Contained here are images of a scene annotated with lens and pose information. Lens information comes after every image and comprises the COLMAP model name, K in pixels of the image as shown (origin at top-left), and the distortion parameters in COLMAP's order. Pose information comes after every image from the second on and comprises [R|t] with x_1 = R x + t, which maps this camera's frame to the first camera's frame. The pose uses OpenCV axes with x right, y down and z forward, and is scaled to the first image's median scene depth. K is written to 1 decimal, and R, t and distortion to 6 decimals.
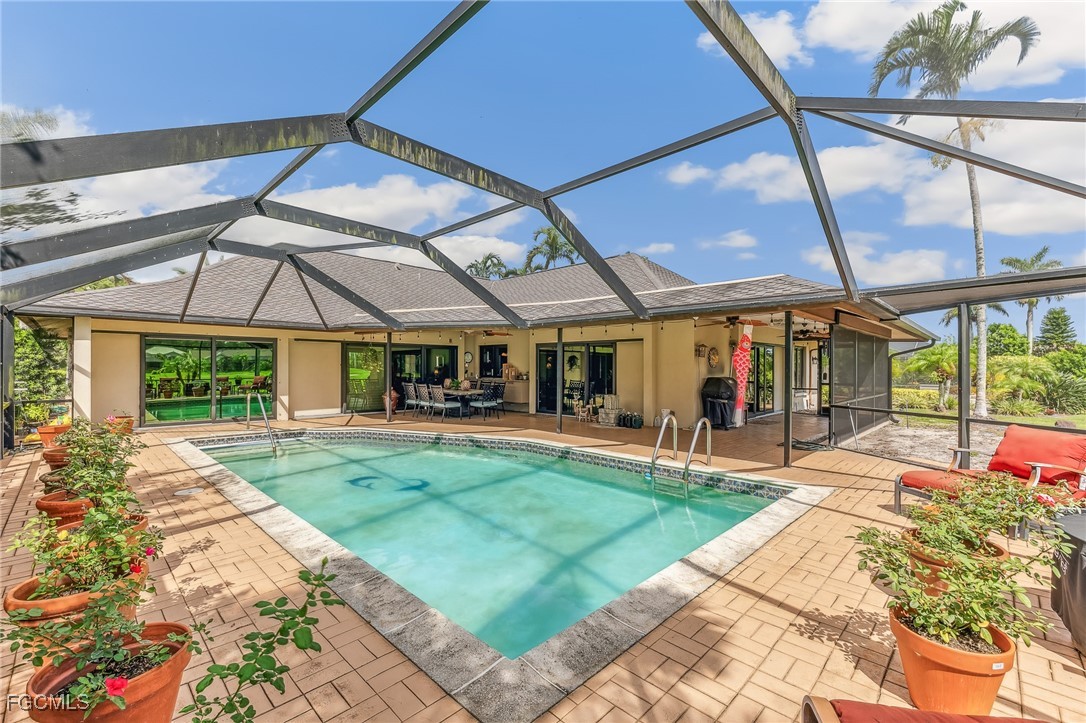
lens RADIAL K [[455.0, 0, 544.7], [0, 455.0, 361.3], [0, 0, 1]] dist [-0.001722, -0.000098]
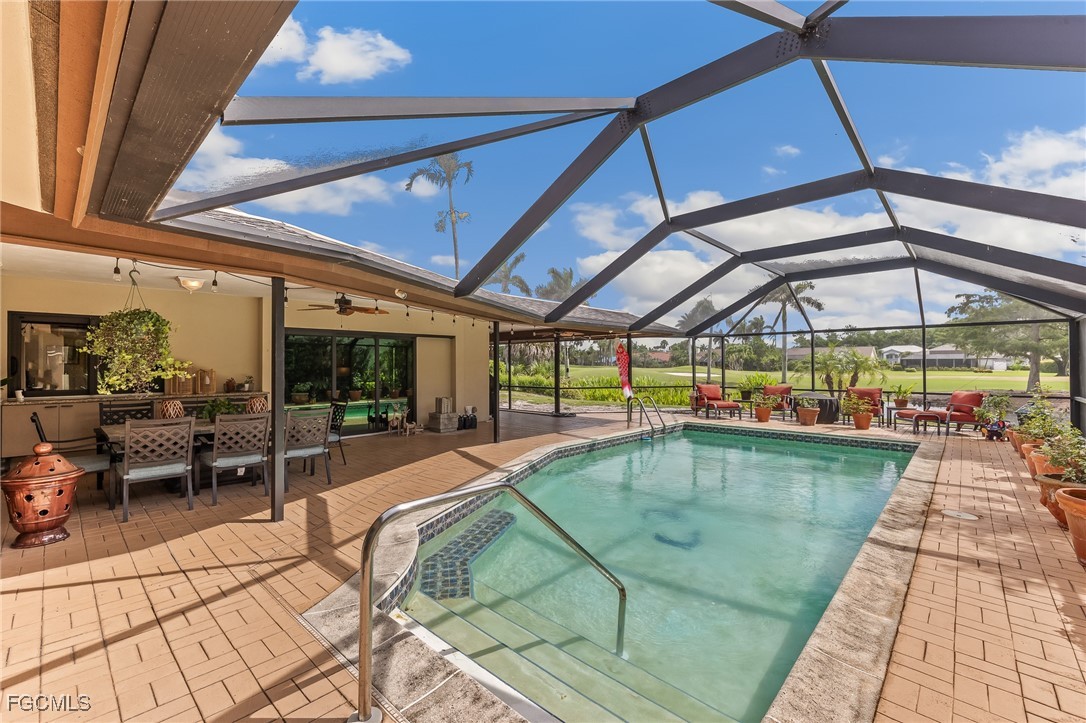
lens RADIAL K [[455.0, 0, 544.8], [0, 455.0, 363.5], [0, 0, 1]] dist [-0.001722, -0.000098]
pose [[-0.019302, -0.002045, 0.999812, -0.842543], [-0.005198, 0.999985, 0.001945, 0.007390], [-0.999800, -0.005160, -0.019312, 0.946735]]
